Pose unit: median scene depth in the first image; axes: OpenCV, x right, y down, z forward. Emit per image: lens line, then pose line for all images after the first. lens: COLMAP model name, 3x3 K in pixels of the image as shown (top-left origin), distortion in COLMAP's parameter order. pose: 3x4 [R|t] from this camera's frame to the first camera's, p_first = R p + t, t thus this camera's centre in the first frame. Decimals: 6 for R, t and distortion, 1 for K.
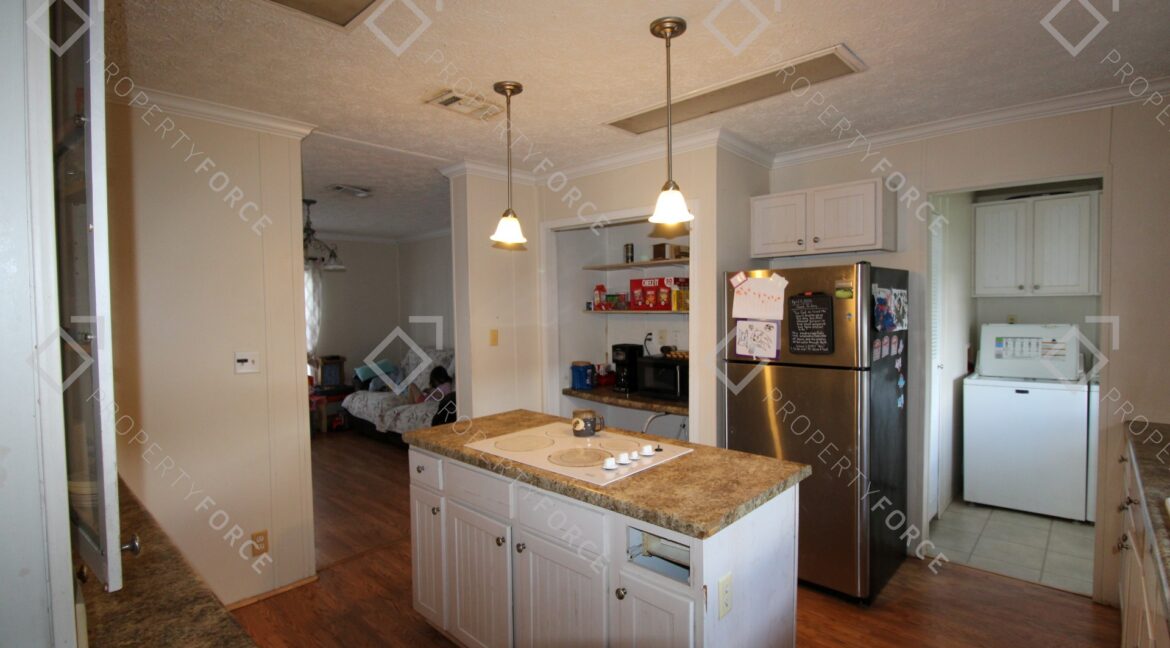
lens RADIAL K [[544.3, 0, 585.0], [0, 544.3, 324.0], [0, 0, 1]] dist [-0.000959, -0.036623]
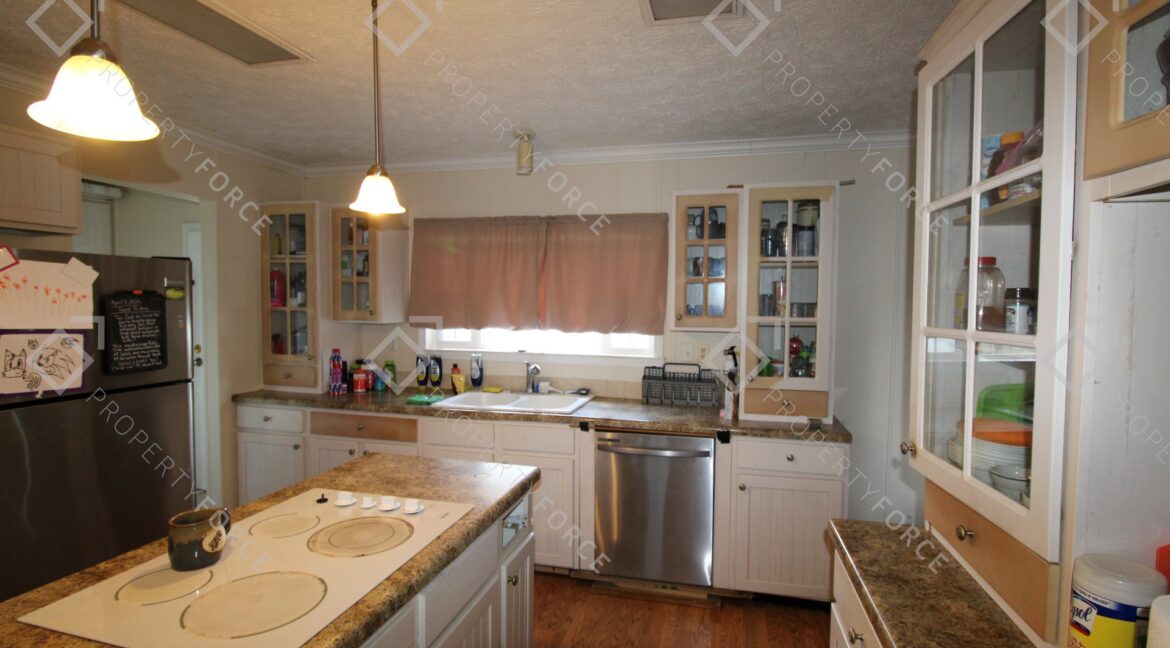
lens RADIAL K [[548.1, 0, 597.9], [0, 548.1, 327.2], [0, 0, 1]] dist [0.001856, -0.013138]
pose [[-0.492263, -0.035771, 0.869711, -0.575316], [0.019278, 0.998462, 0.051978, -0.034822], [-0.870233, 0.042353, -0.490816, 0.829202]]
